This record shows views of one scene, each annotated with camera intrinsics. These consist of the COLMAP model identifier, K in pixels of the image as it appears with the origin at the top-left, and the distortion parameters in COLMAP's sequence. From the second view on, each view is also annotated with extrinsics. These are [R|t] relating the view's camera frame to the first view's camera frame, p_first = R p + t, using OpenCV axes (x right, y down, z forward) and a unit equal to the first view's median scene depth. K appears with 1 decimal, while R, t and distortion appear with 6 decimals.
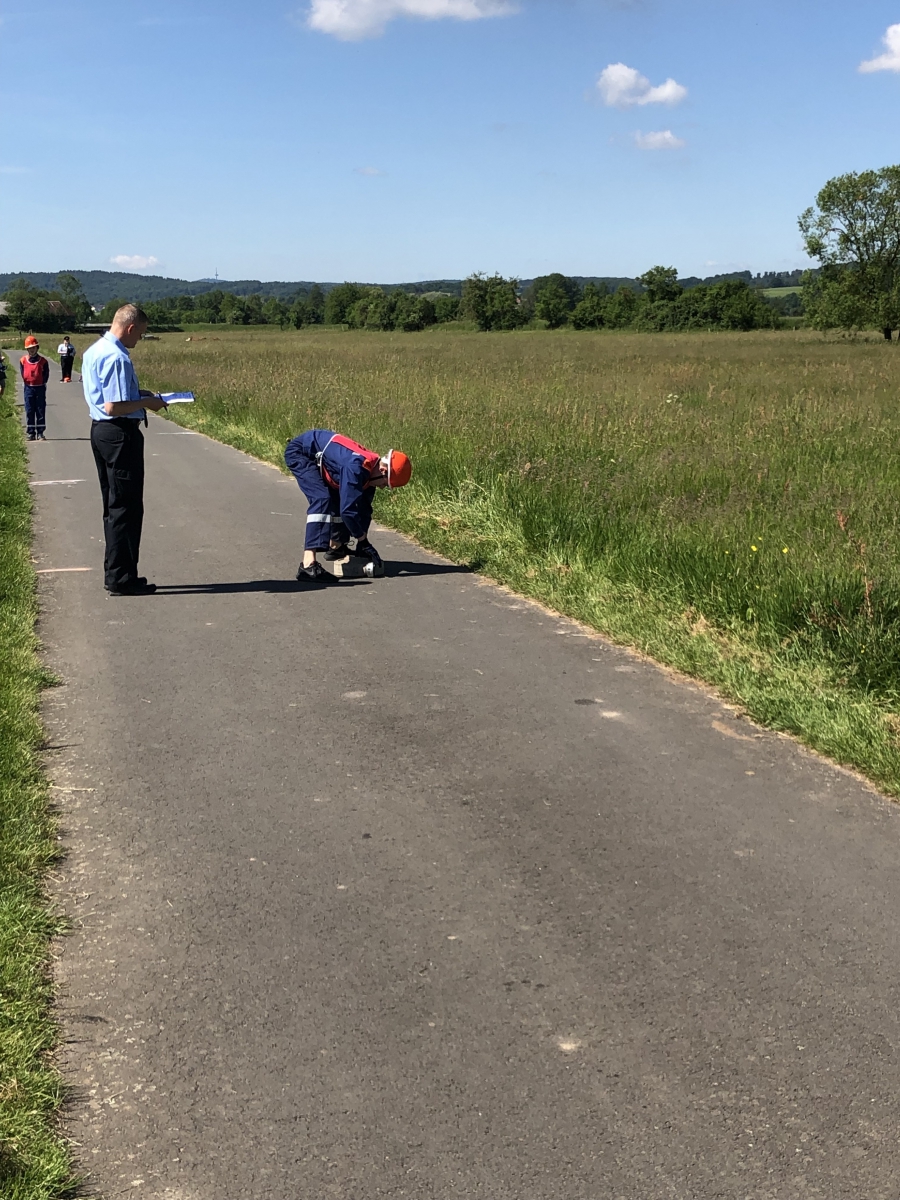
lens RADIAL K [[1760.7, 0, 439.7], [0, 1760.7, 608.0], [0, 0, 1]] dist [0.099193, 0.000000]
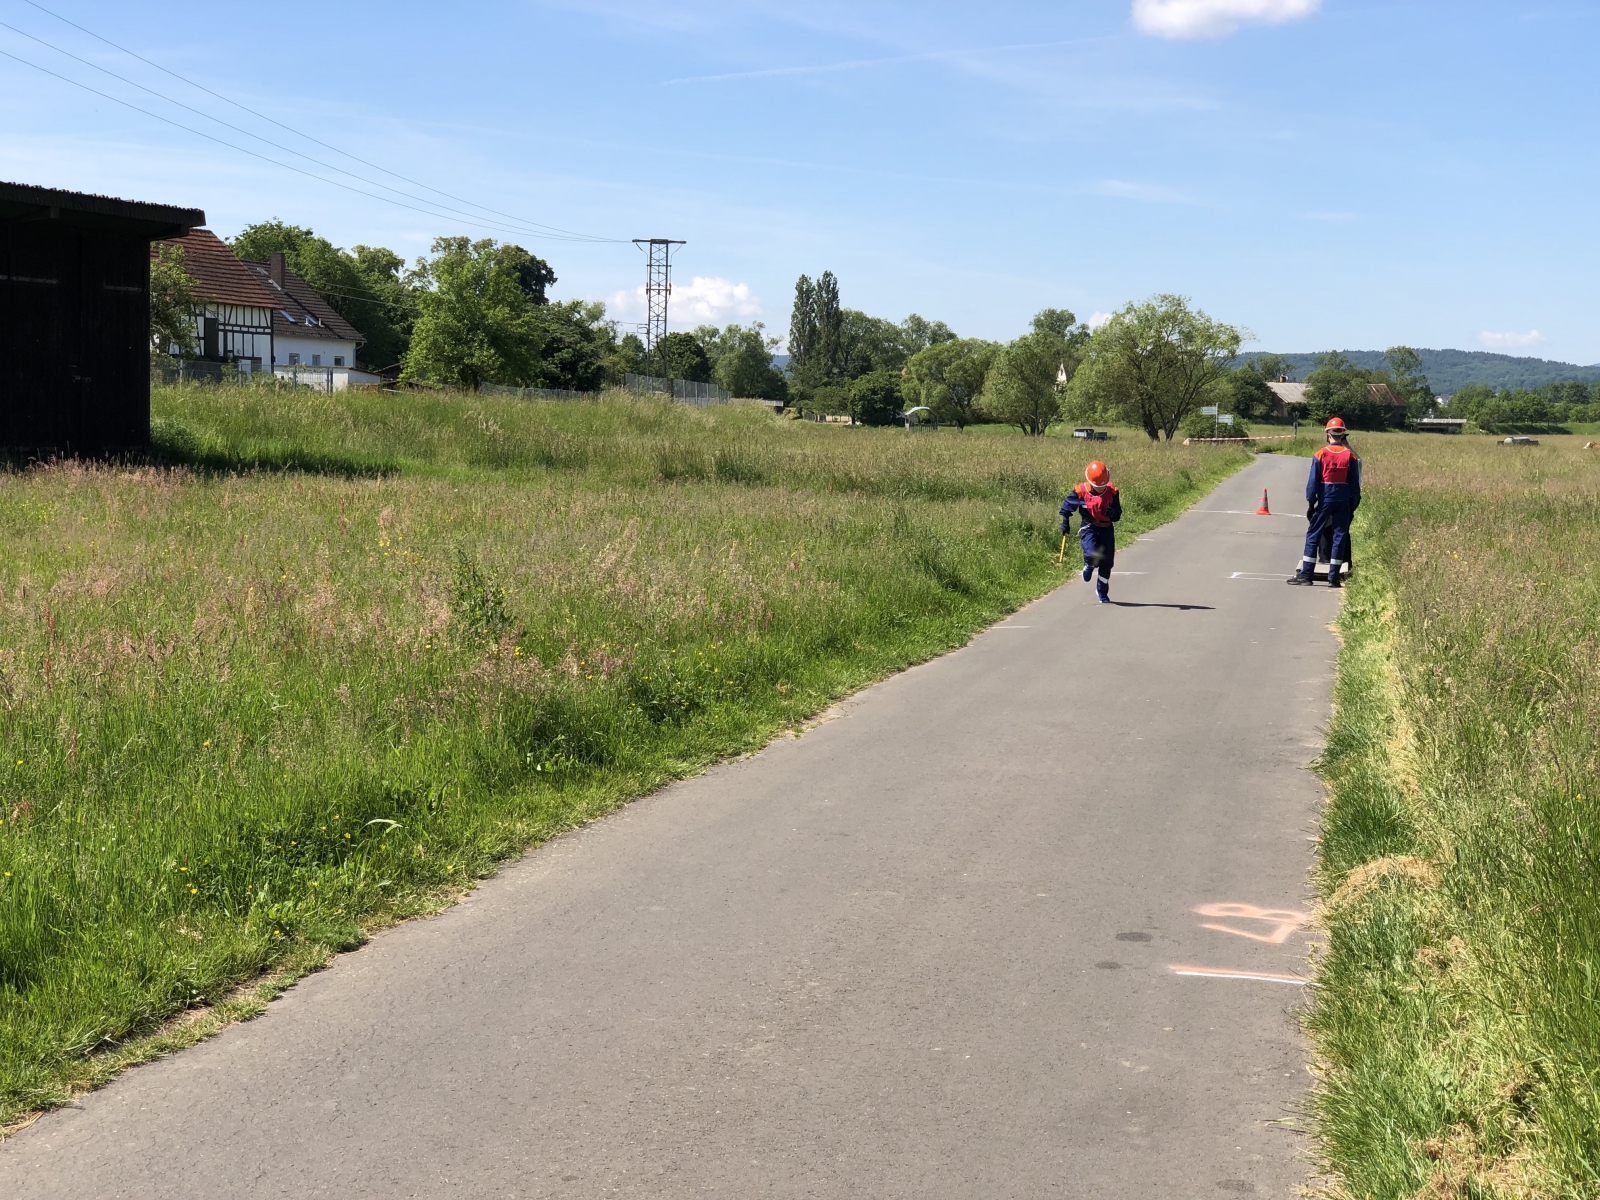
lens RADIAL K [[2366.4, 0, 812.4], [0, 2366.4, 603.7], [0, 0, 1]] dist [0.067611, 0.000000]
pose [[0.901088, 0.064623, -0.428793, -0.019846], [-0.099237, 0.993323, -0.058838, -0.017189], [0.422128, 0.095570, 0.901485, 0.113421]]
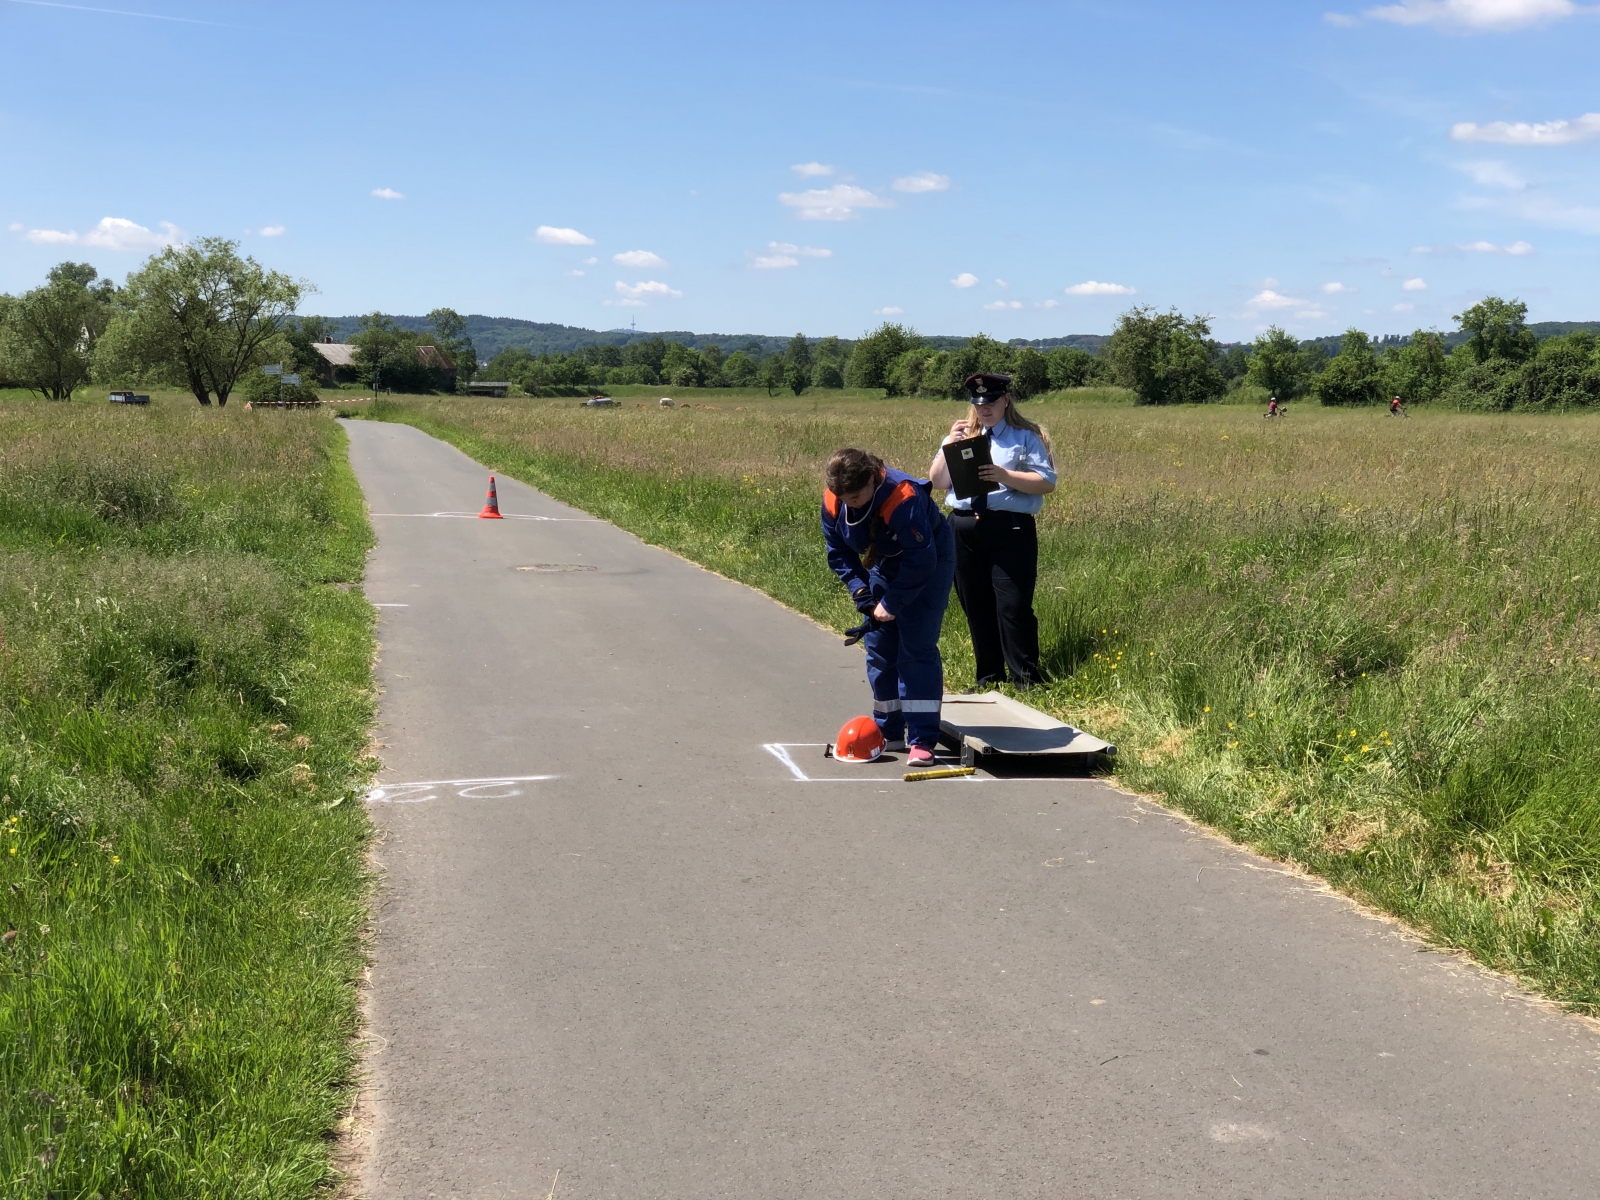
lens RADIAL K [[2366.4, 0, 803.4], [0, 2366.4, 591.1], [0, 0, 1]] dist [0.067611, 0.000000]
pose [[0.998480, 0.027137, -0.047981, -0.037877], [-0.030718, 0.996670, -0.075538, -0.023552], [0.045771, 0.076897, 0.995988, 0.158662]]
